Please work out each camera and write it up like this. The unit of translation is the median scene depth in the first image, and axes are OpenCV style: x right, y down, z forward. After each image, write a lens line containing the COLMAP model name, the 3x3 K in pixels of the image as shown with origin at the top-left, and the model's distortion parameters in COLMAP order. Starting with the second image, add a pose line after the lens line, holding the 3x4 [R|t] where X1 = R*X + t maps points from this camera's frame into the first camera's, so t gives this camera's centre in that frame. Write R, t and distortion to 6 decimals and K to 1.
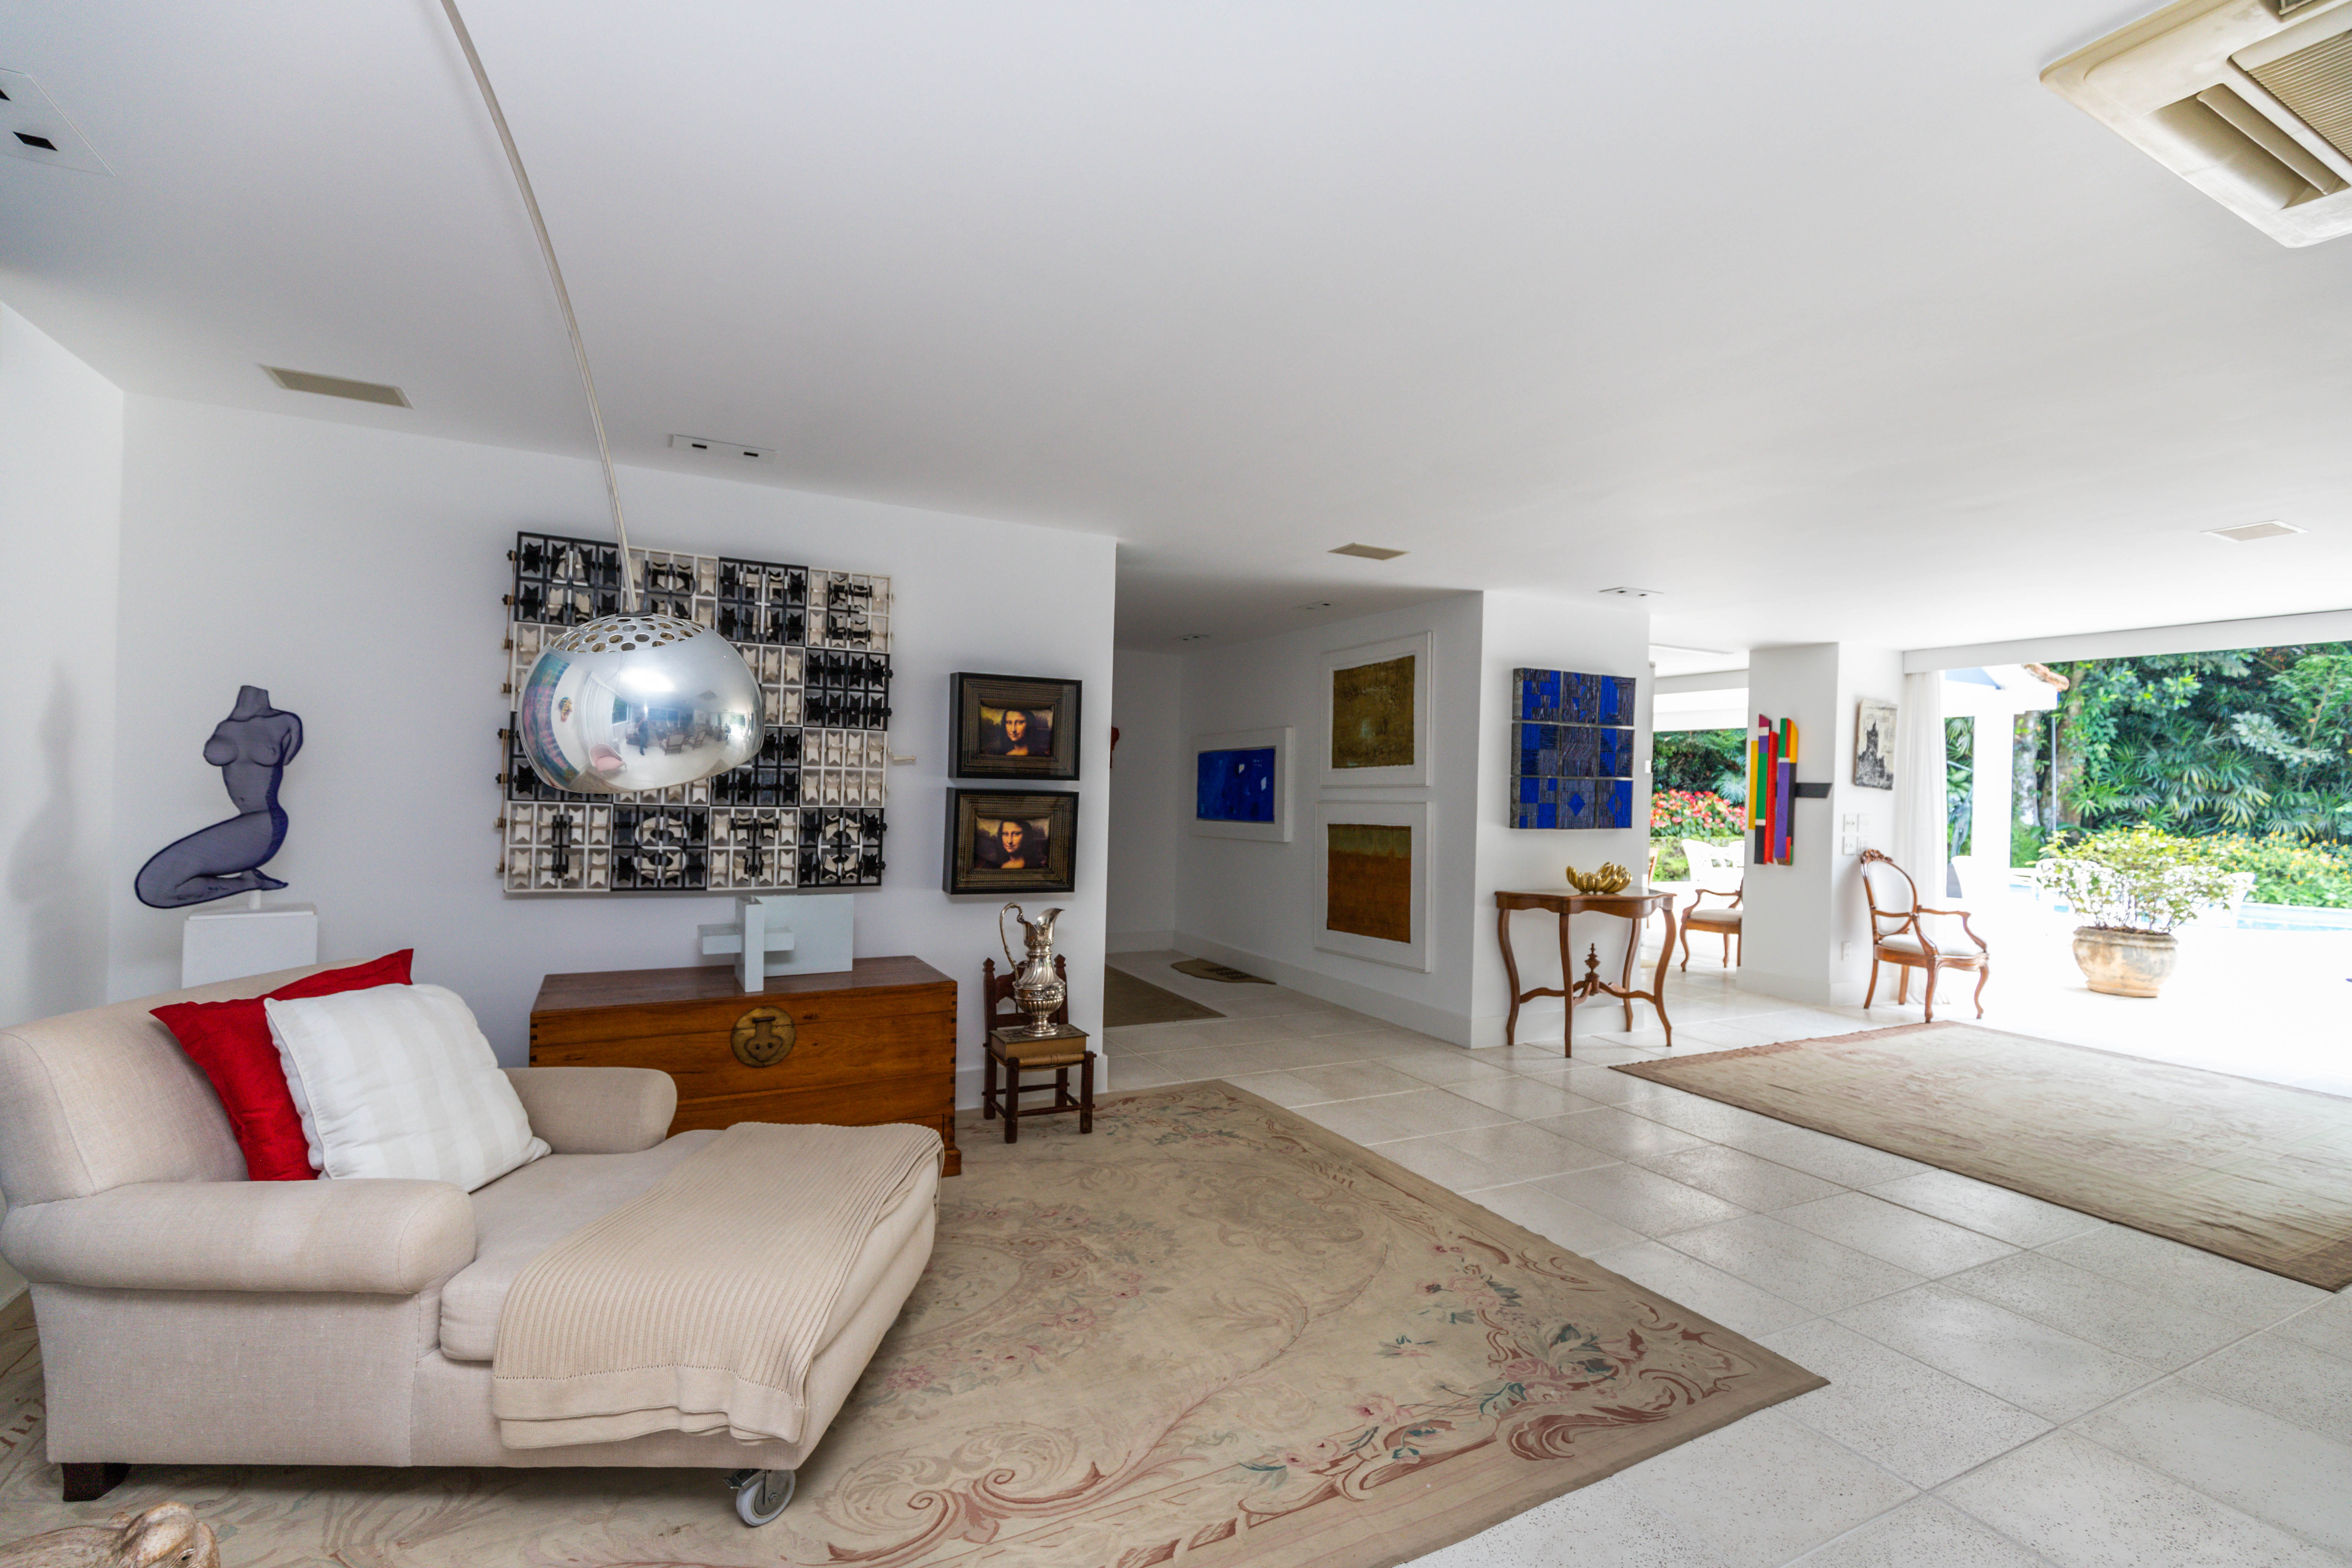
lens RADIAL K [[1060.7, 0, 1169.3], [0, 1060.7, 786.4], [0, 0, 1]] dist [0.008931, -0.001634]
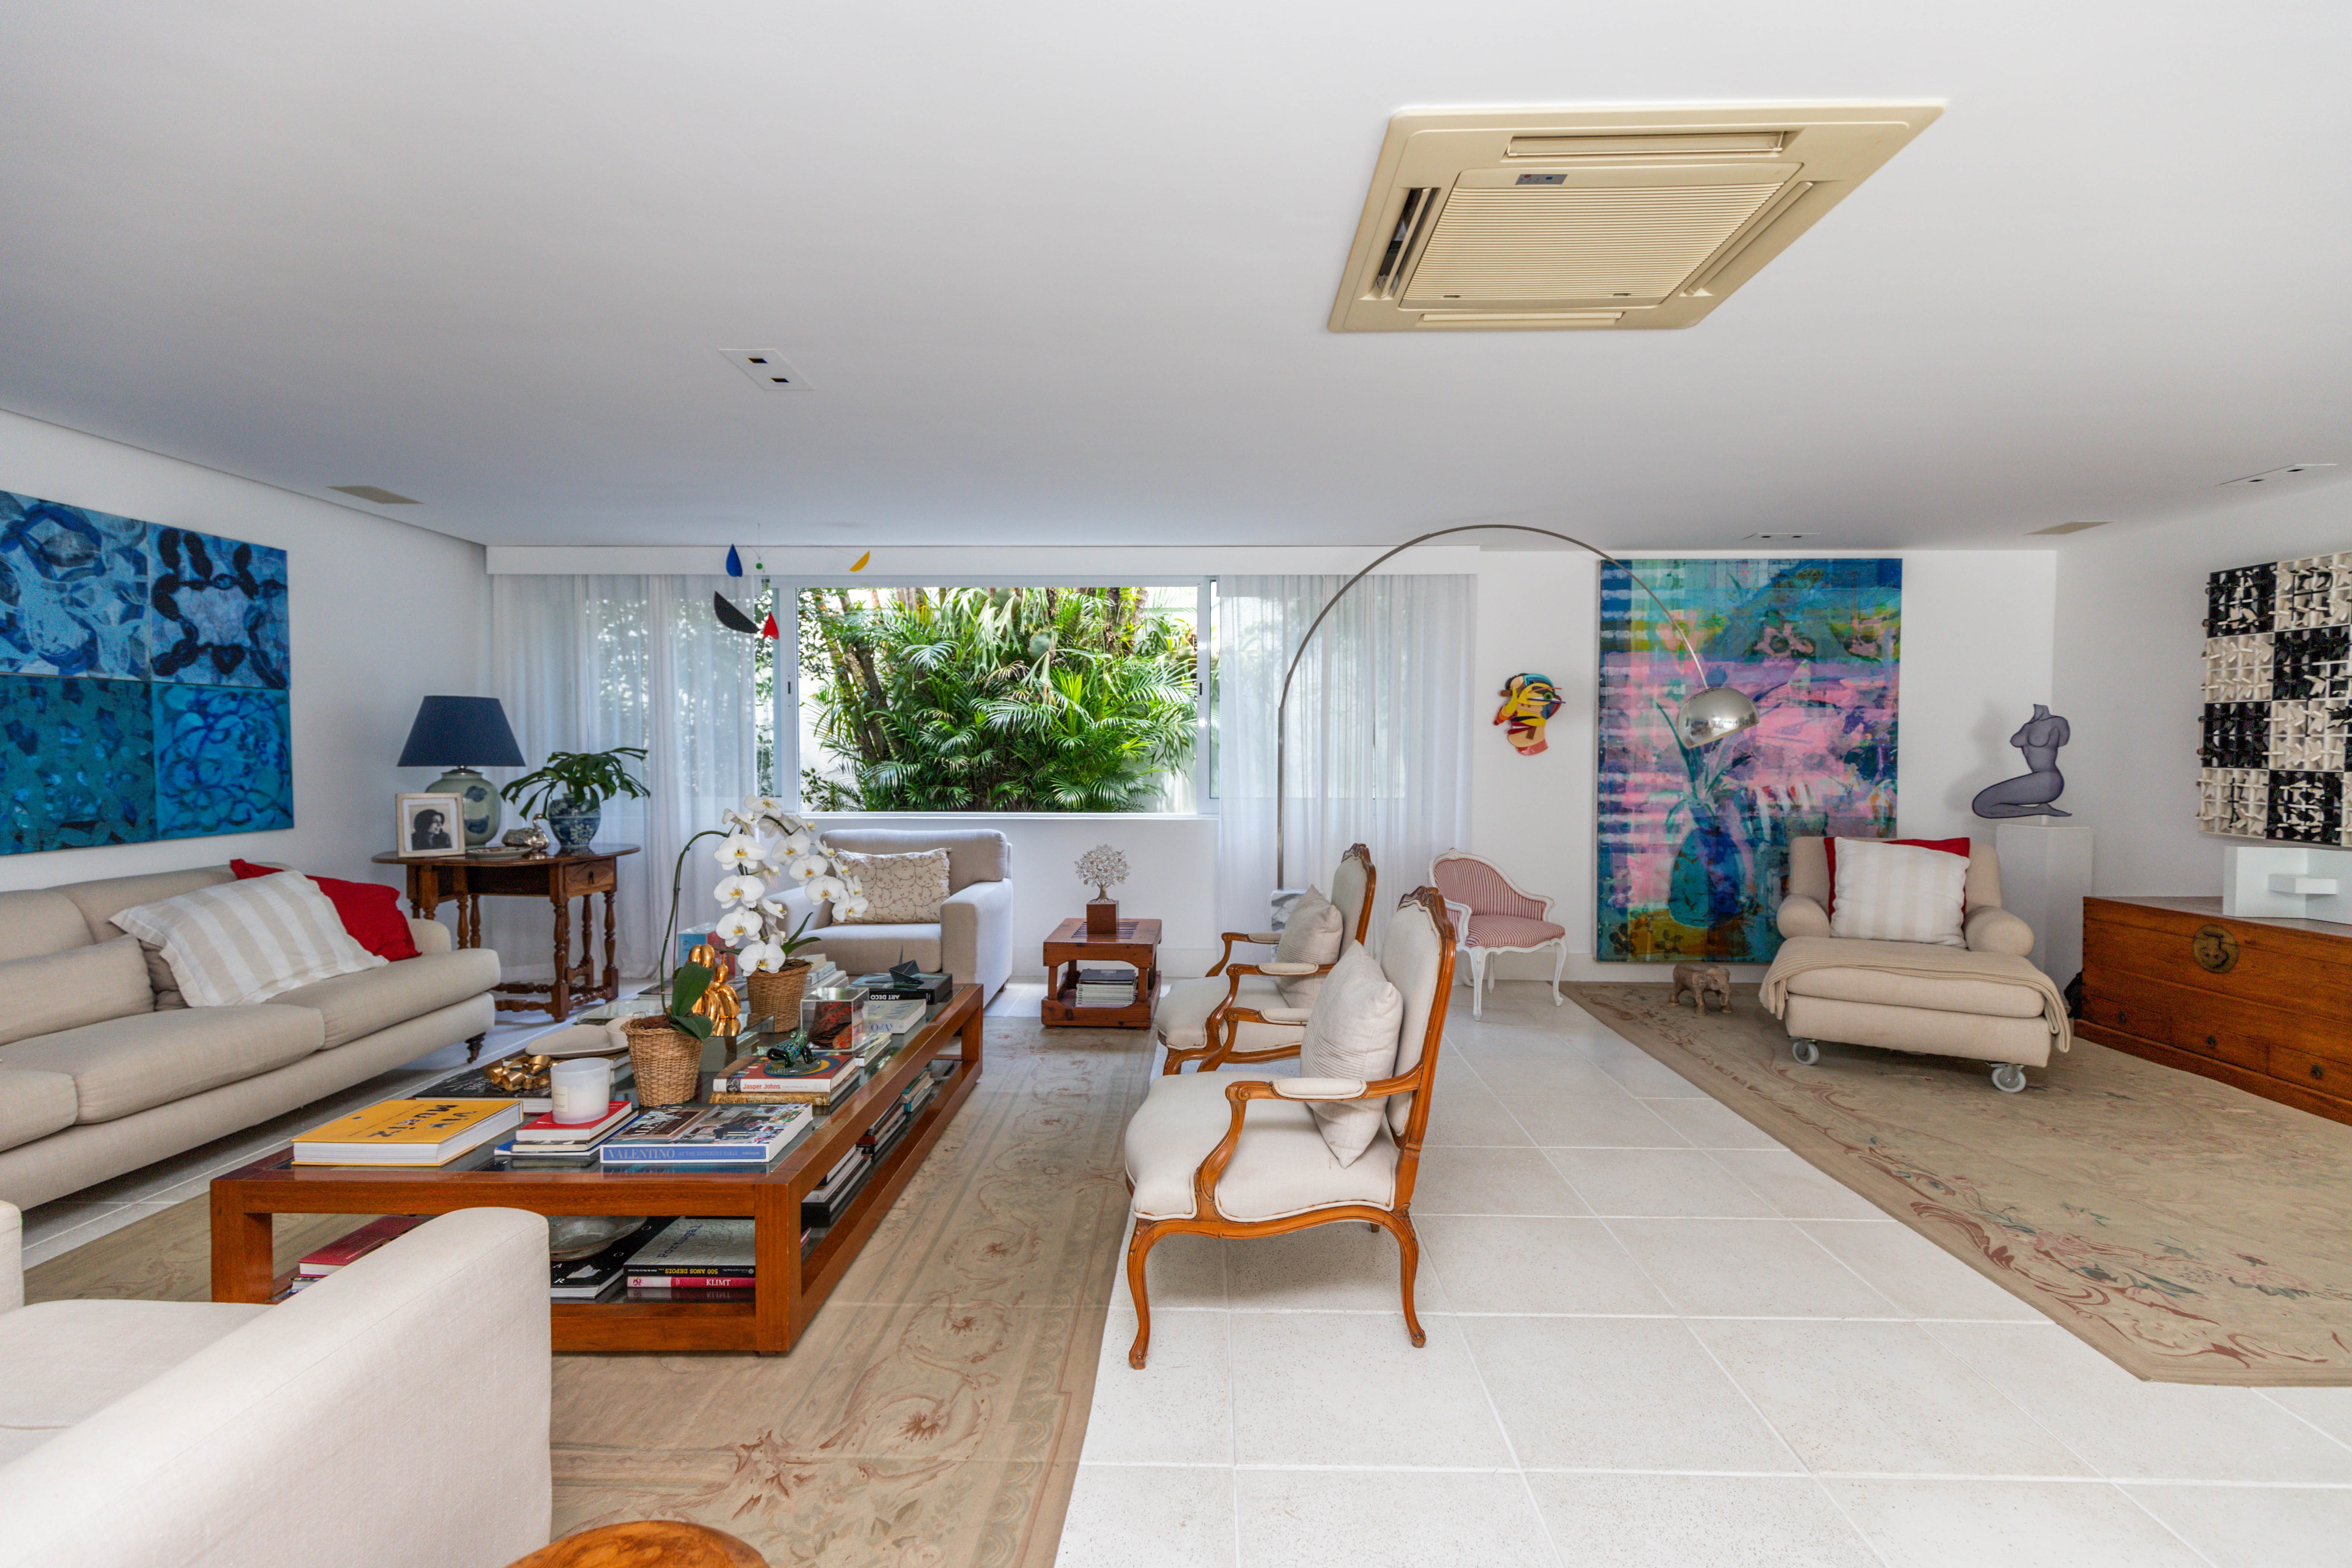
lens RADIAL K [[1060.7, 0, 1199.0], [0, 1060.7, 775.5], [0, 0, 1]] dist [0.008931, -0.001634]
pose [[-0.468349, -0.010326, -0.883483, 0.986458], [-0.020124, 0.999797, -0.001017, 0.042040], [0.883314, 0.017303, -0.468462, 0.398373]]
